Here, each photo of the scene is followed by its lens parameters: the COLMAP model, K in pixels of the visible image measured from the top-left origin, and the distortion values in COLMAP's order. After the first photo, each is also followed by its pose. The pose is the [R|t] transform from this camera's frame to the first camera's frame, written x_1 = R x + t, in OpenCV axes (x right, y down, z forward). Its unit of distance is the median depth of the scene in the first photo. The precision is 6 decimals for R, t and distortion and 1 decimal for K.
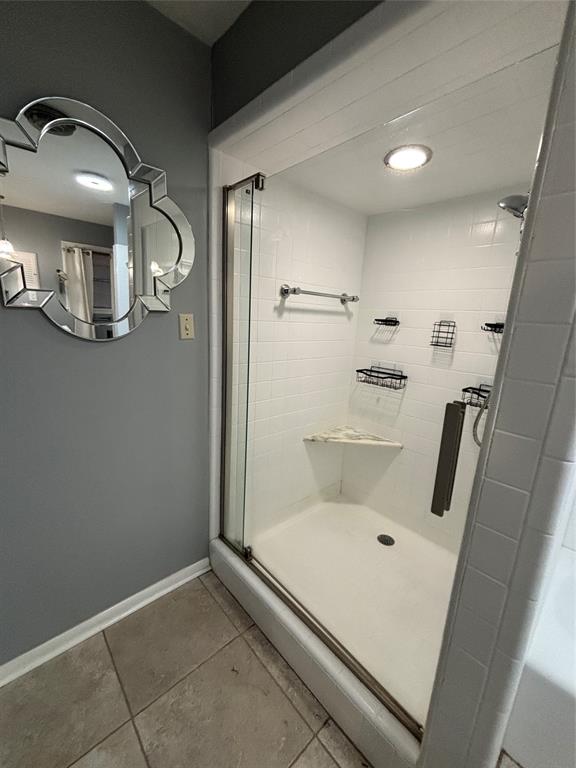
lens RADIAL K [[312.3, 0, 286.5], [0, 312.3, 382.8], [0, 0, 1]] dist [0.000860, 0.000734]
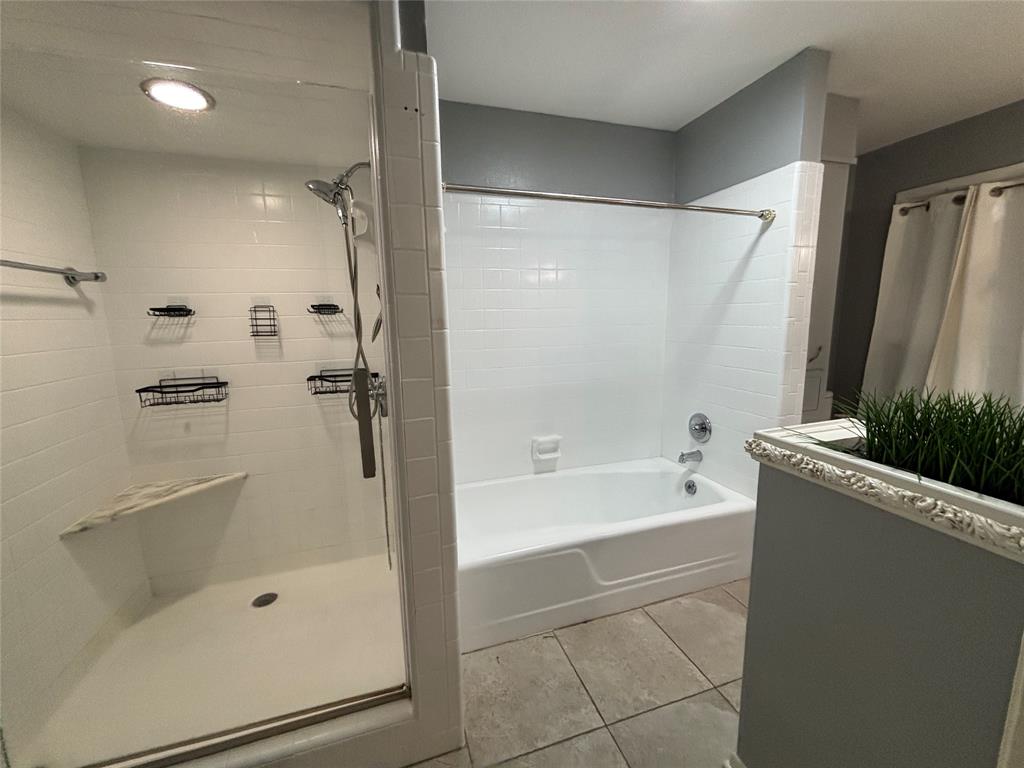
lens RADIAL K [[416.4, 0, 516.5], [0, 416.4, 388.4], [0, 0, 1]] dist [0.000860, 0.000734]
pose [[0.393801, -0.217100, 0.893190, -0.227548], [0.232321, 0.963668, 0.131802, 0.023592], [-0.889352, 0.155603, 0.429930, -0.044238]]
